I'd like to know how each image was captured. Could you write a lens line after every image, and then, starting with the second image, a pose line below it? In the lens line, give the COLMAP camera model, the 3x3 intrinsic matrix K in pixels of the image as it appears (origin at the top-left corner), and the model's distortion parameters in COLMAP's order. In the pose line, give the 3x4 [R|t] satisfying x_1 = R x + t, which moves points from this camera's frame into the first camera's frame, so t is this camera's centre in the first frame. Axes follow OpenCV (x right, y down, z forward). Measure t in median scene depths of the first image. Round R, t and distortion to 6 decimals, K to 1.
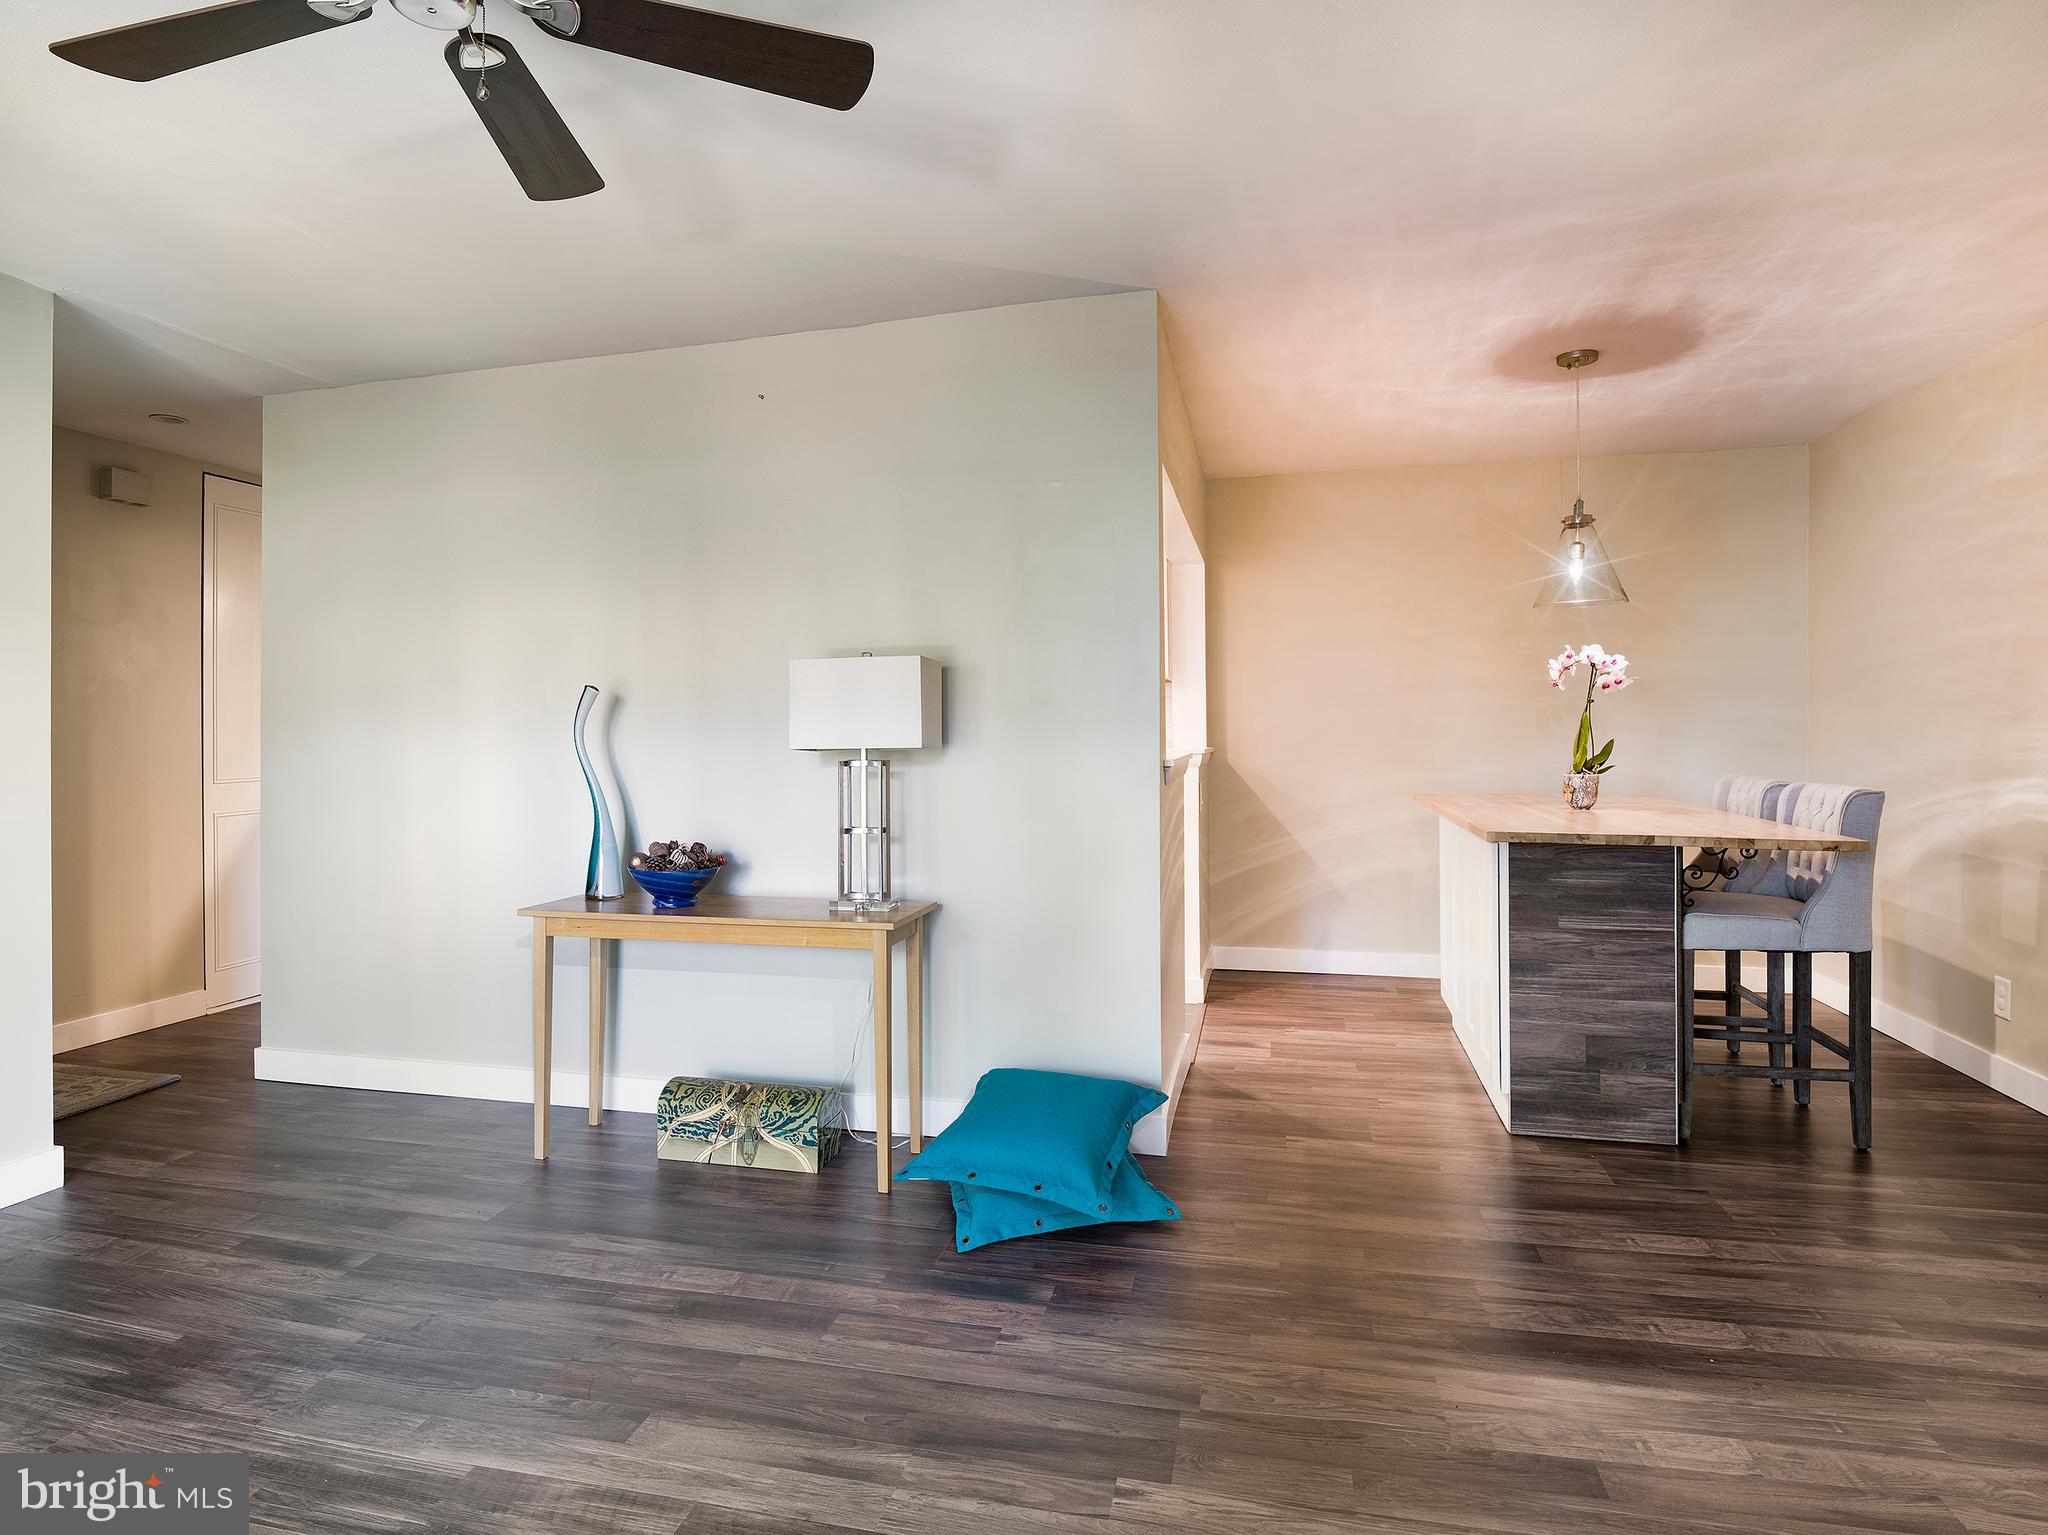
lens RADIAL K [[1021.0, 0, 1009.5], [0, 1021.0, 736.3], [0, 0, 1]] dist [-0.009540, -0.001748]
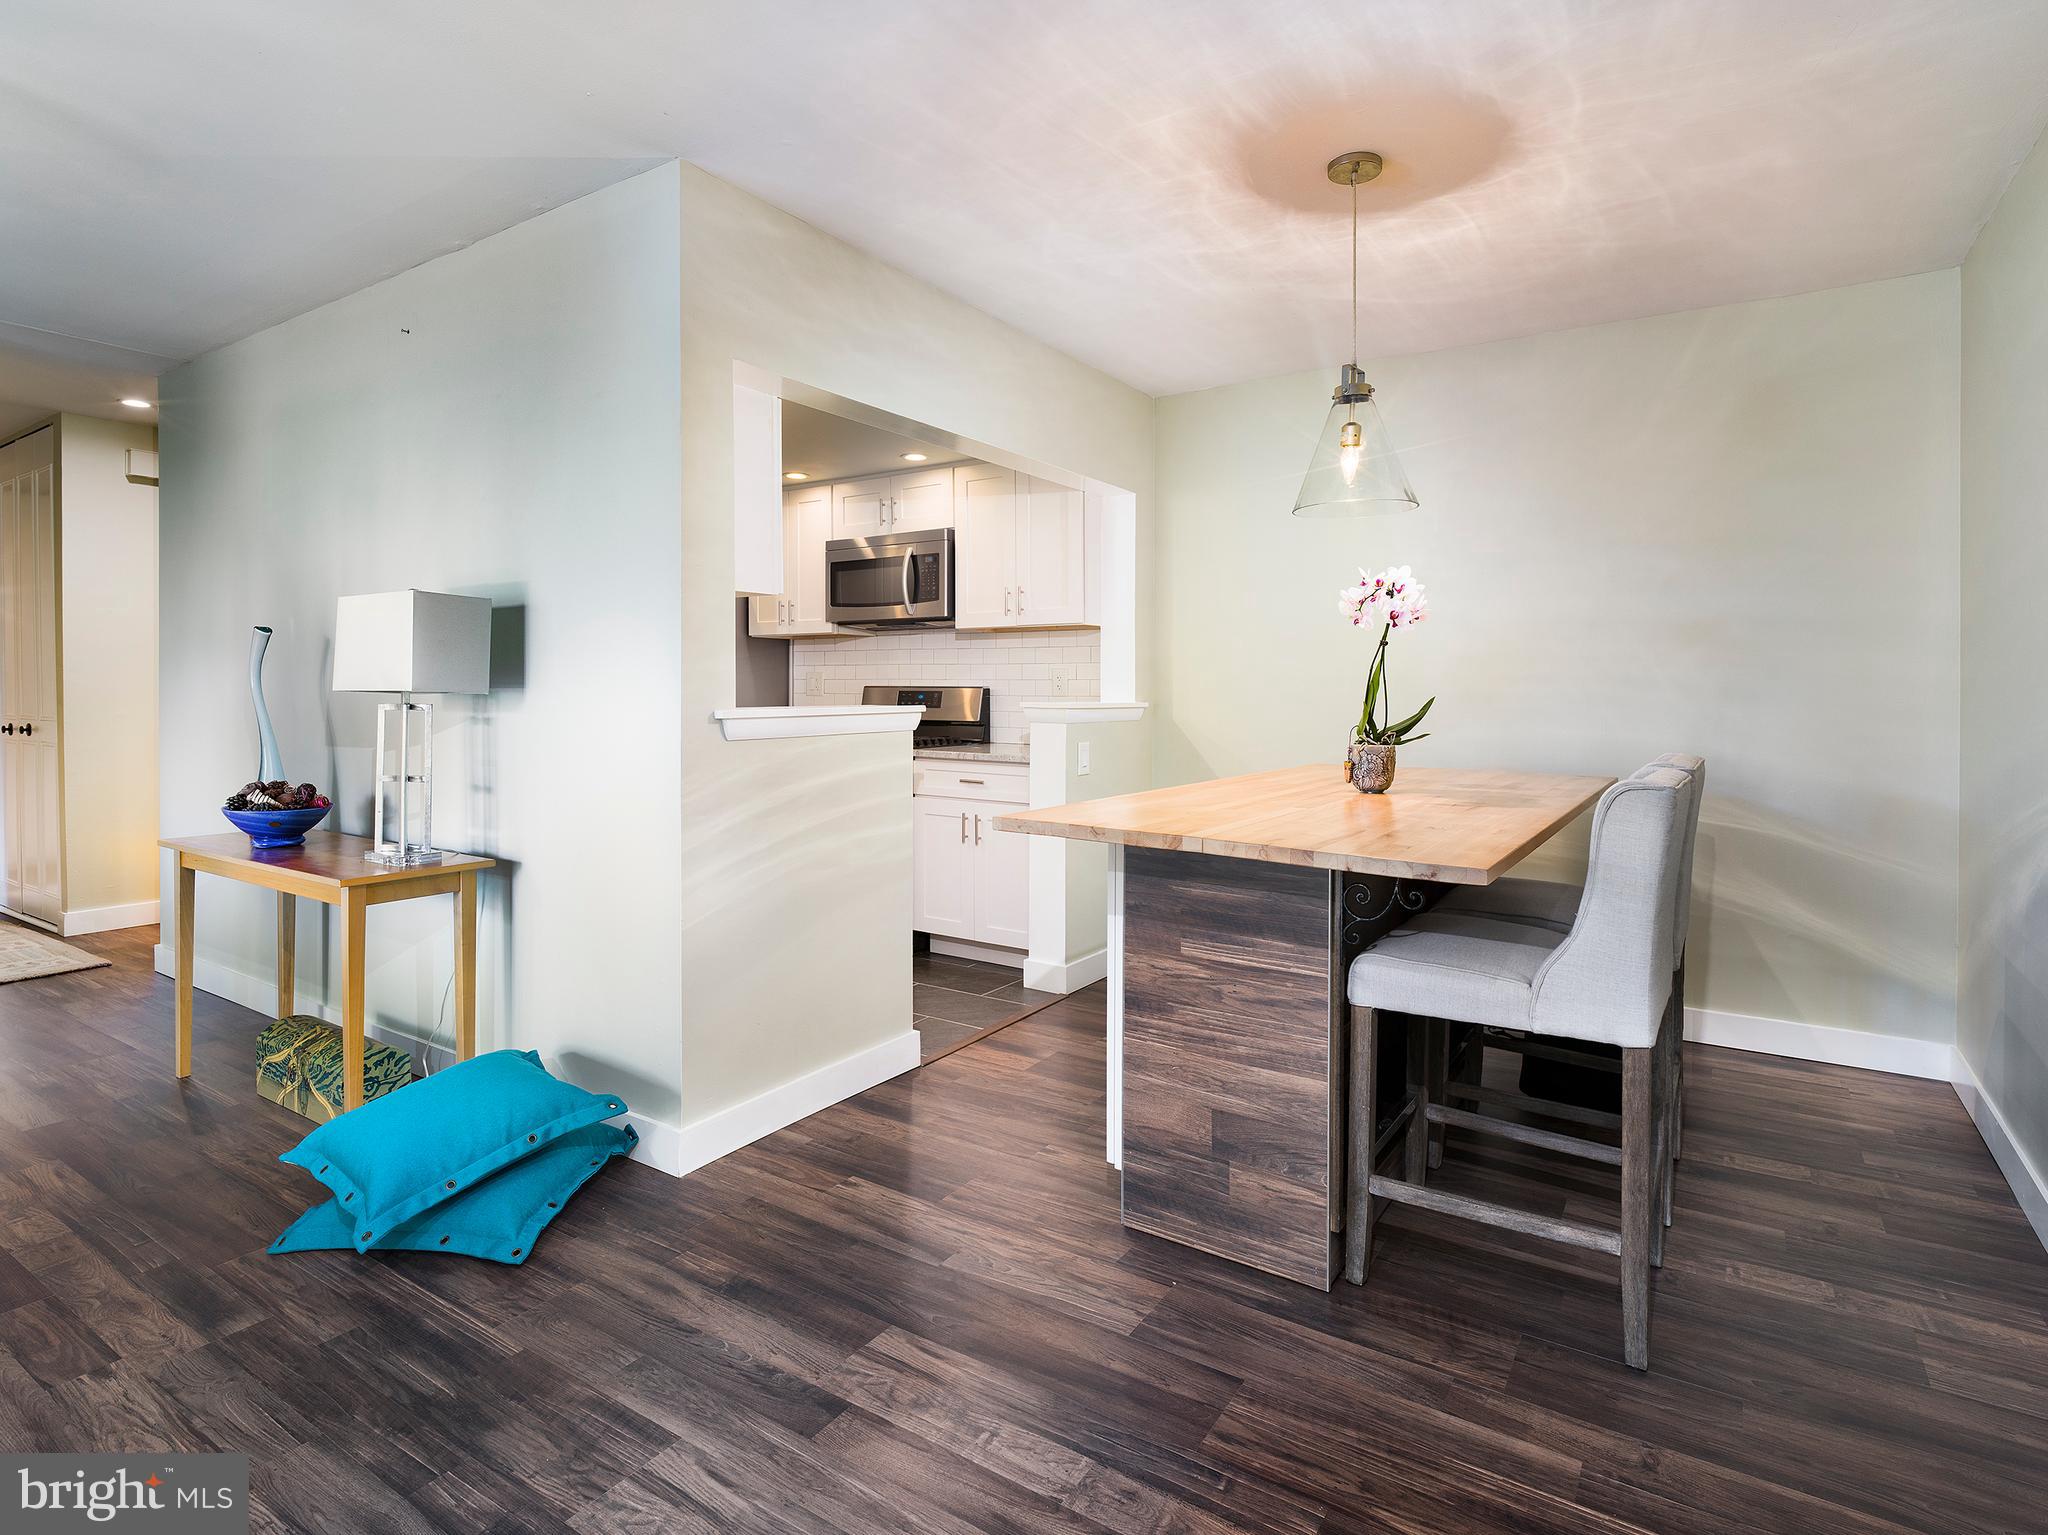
lens RADIAL K [[977.0, 0, 1027.0], [0, 977.0, 698.8], [0, 0, 1]] dist [0.001291, -0.000513]
pose [[0.948772, 0.016791, -0.315516, 0.657502], [-0.014435, 0.999848, 0.009801, 0.001192], [0.315633, -0.004744, 0.948870, 0.310715]]
